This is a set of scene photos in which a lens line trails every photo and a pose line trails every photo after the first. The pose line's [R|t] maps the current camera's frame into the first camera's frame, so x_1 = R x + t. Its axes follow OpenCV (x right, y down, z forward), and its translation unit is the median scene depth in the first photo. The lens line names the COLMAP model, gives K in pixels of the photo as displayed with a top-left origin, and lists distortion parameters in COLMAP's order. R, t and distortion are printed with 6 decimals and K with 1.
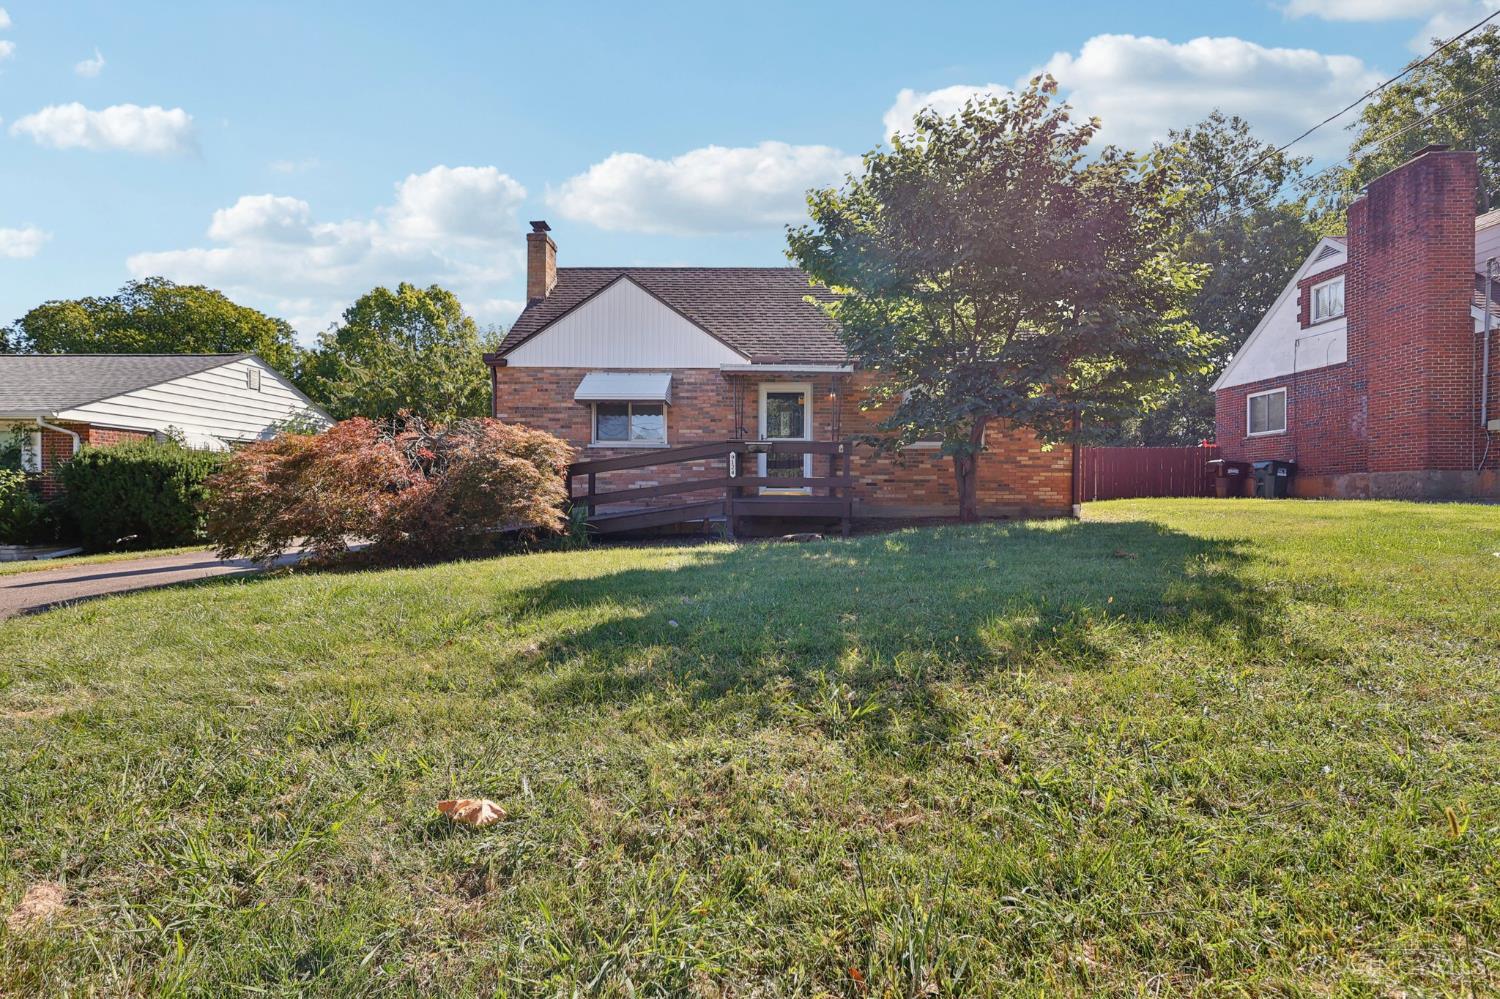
lens RADIAL K [[697.3, 0, 749.3], [0, 697.3, 496.5], [0, 0, 1]] dist [-0.001243, 0.001245]
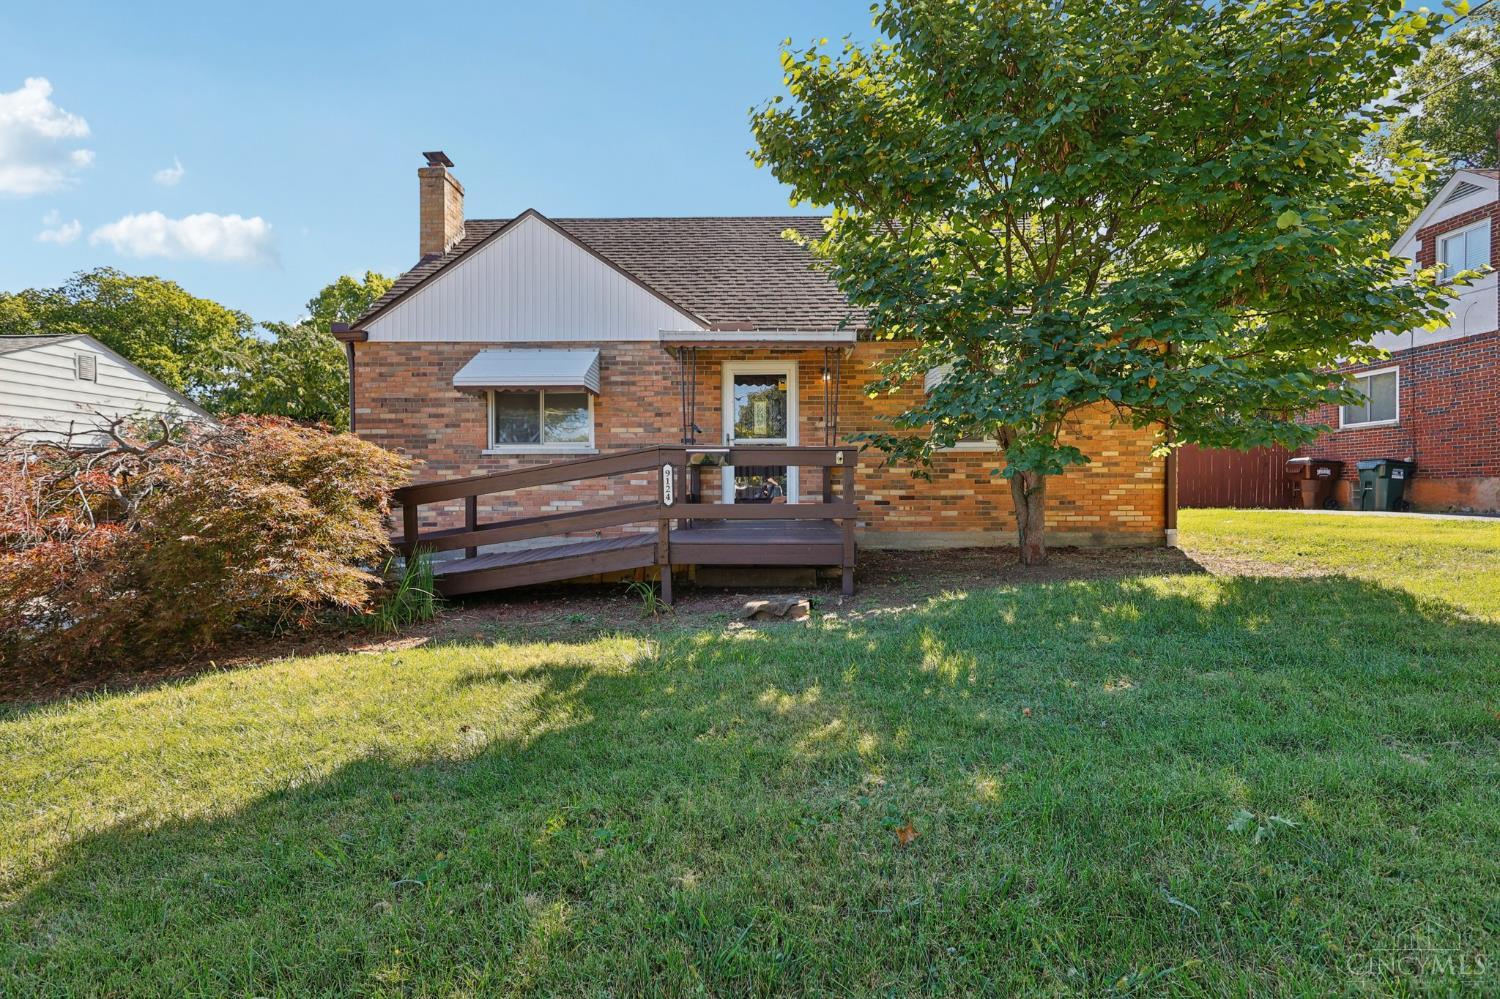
lens RADIAL K [[697.3, 0, 749.3], [0, 697.3, 496.5], [0, 0, 1]] dist [-0.001243, 0.001245]
pose [[0.999938, -0.009548, 0.005772, 0.035625], [0.009498, 0.999917, 0.008730, -0.031128], [-0.005854, -0.008675, 0.999945, 0.288032]]
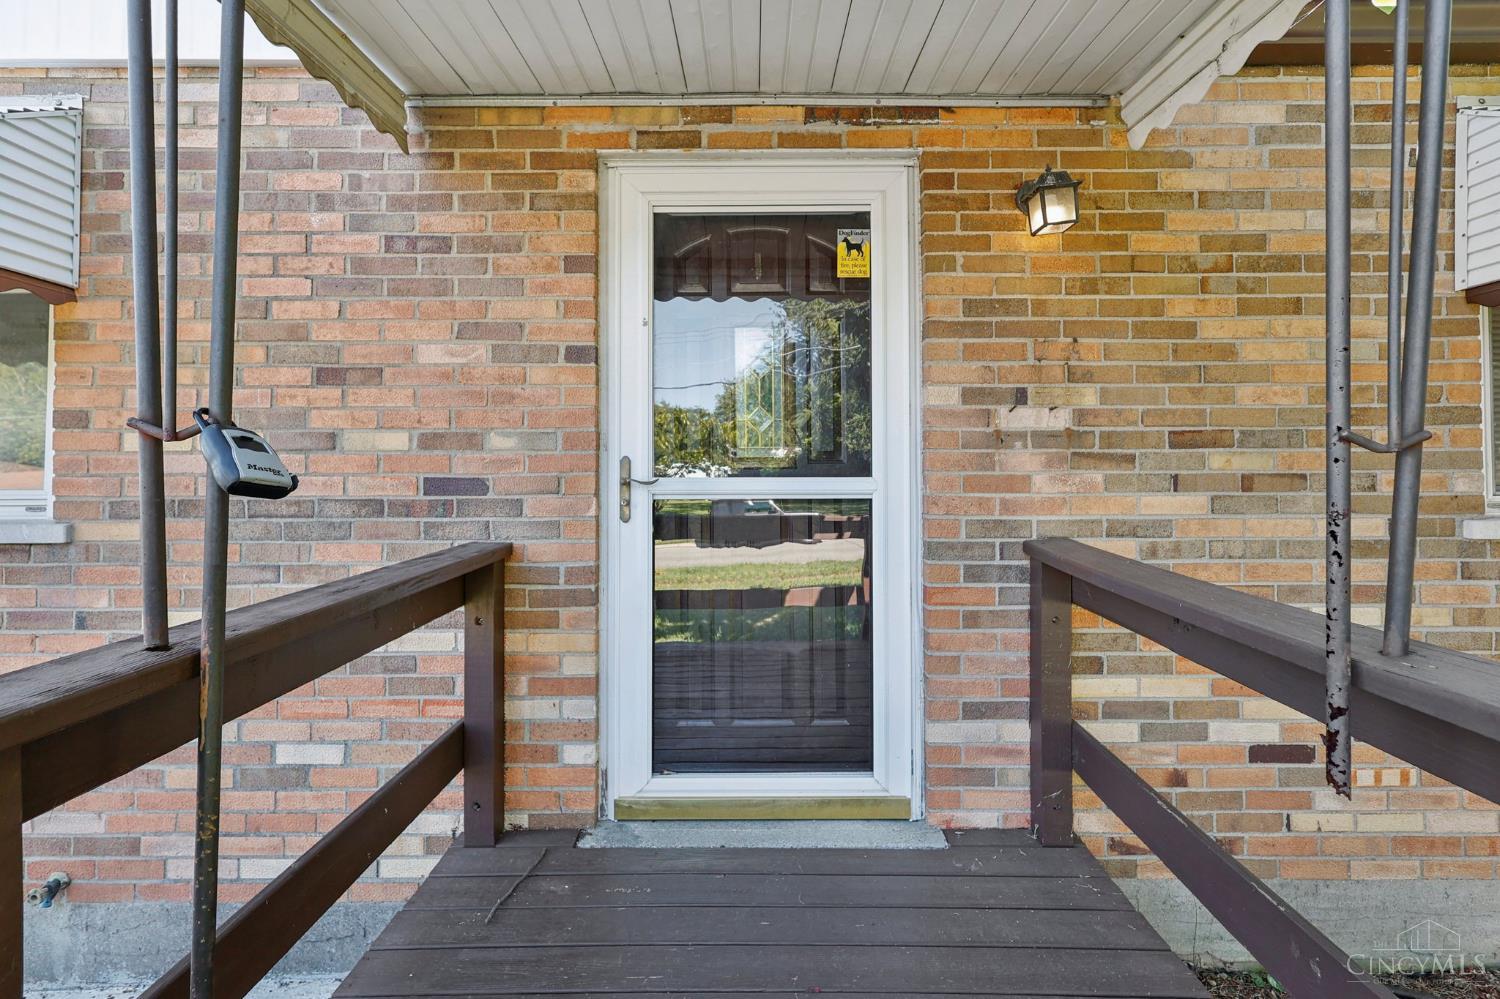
lens RADIAL K [[697.3, 0, 749.3], [0, 697.3, 496.5], [0, 0, 1]] dist [-0.001243, 0.001245]
pose [[0.999787, -0.008109, 0.018981, 0.045147], [0.008223, 0.999949, -0.005922, -0.078439], [-0.018932, 0.006077, 0.999802, 0.829952]]
